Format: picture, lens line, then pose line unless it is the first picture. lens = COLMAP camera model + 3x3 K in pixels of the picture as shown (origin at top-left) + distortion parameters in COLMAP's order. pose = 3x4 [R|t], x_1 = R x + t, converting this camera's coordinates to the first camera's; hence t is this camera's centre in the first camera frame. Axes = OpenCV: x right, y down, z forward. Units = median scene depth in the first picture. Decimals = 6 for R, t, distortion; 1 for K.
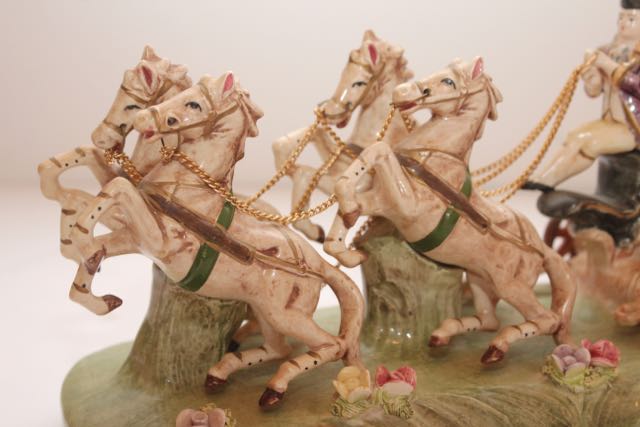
lens RADIAL K [[1122.7, 0, 322.7], [0, 1122.7, 214.9], [0, 0, 1]] dist [0.025299, 0.000000]
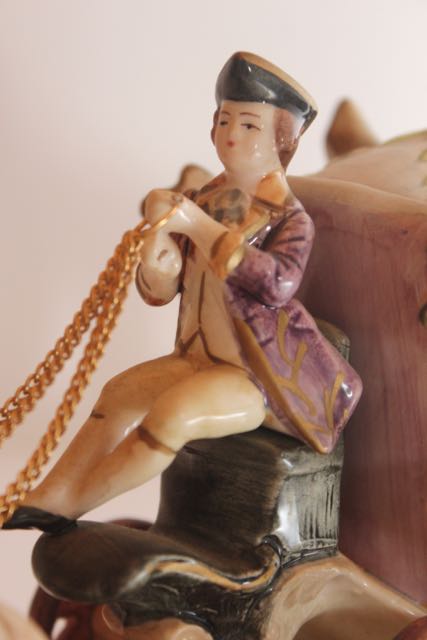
lens RADIAL K [[1551.5, 0, 211.7], [0, 1551.5, 319.0], [0, 0, 1]] dist [0.038986, 0.000000]
pose [[0.925314, 0.013736, 0.378954, 0.040918], [0.022170, 0.995675, -0.090224, -0.051766], [-0.378554, 0.091887, 0.921007, 0.517541]]
